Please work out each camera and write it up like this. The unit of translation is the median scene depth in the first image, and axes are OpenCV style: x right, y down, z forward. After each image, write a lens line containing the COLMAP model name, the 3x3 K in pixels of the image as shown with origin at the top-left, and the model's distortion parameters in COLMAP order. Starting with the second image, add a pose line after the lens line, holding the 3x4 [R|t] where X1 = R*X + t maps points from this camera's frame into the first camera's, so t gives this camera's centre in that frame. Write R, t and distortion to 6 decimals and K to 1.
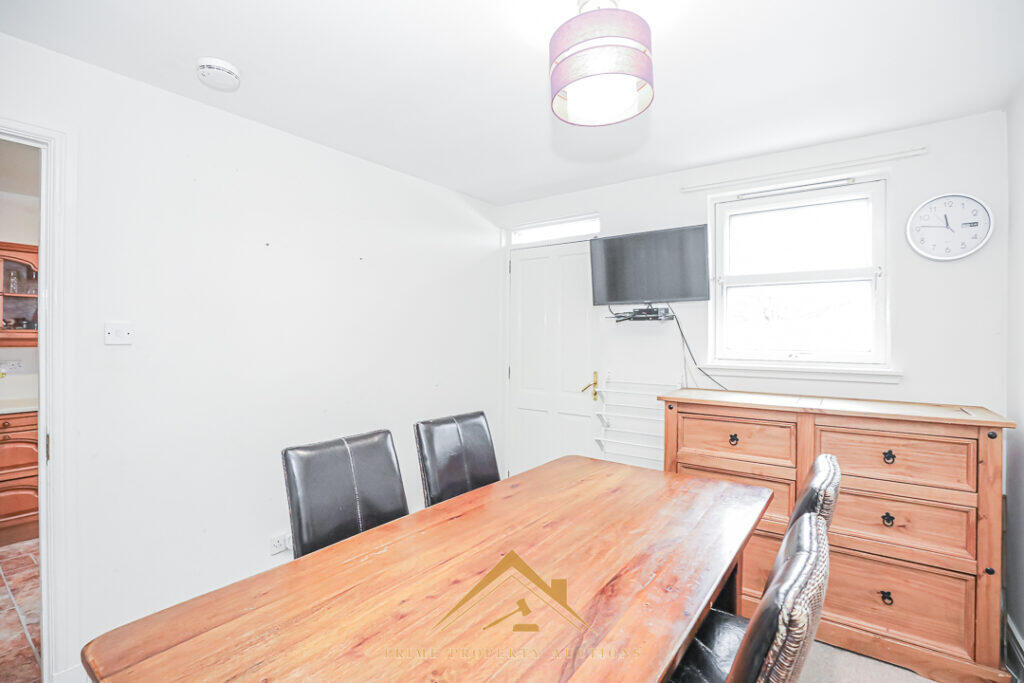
lens RADIAL K [[473.0, 0, 518.9], [0, 473.0, 336.9], [0, 0, 1]] dist [-0.026829, 0.001412]
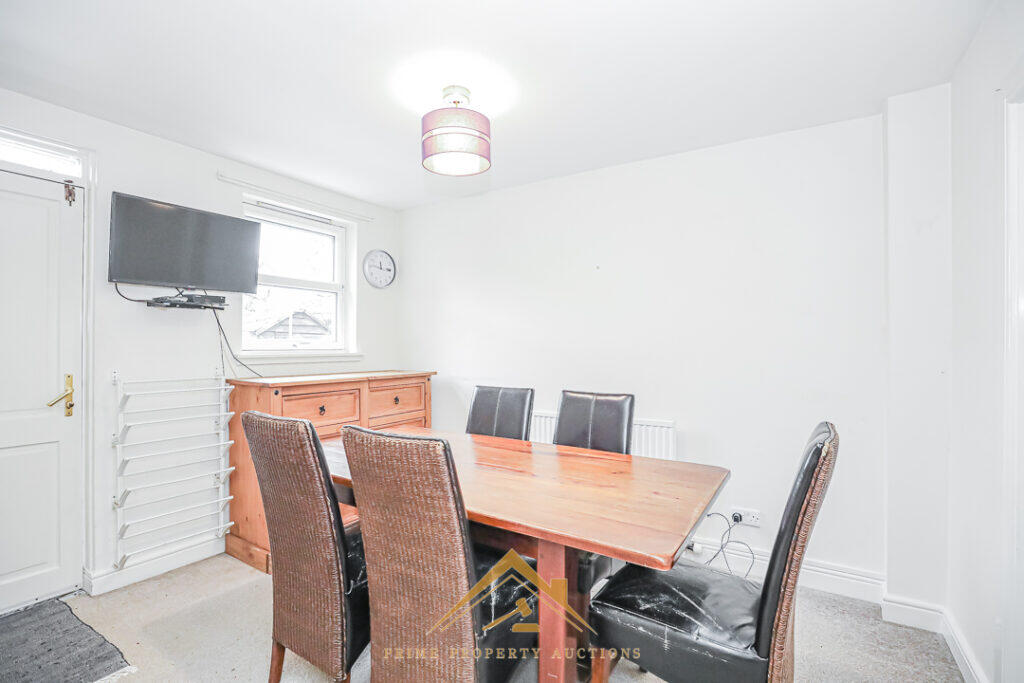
lens RADIAL K [[473.0, 0, 519.2], [0, 473.0, 342.0], [0, 0, 1]] dist [-0.026829, 0.001412]
pose [[-0.072947, 0.000510, 0.997336, -0.764545], [-0.002043, 0.999998, -0.000661, 0.033015], [-0.997334, -0.002085, -0.072946, 0.522427]]
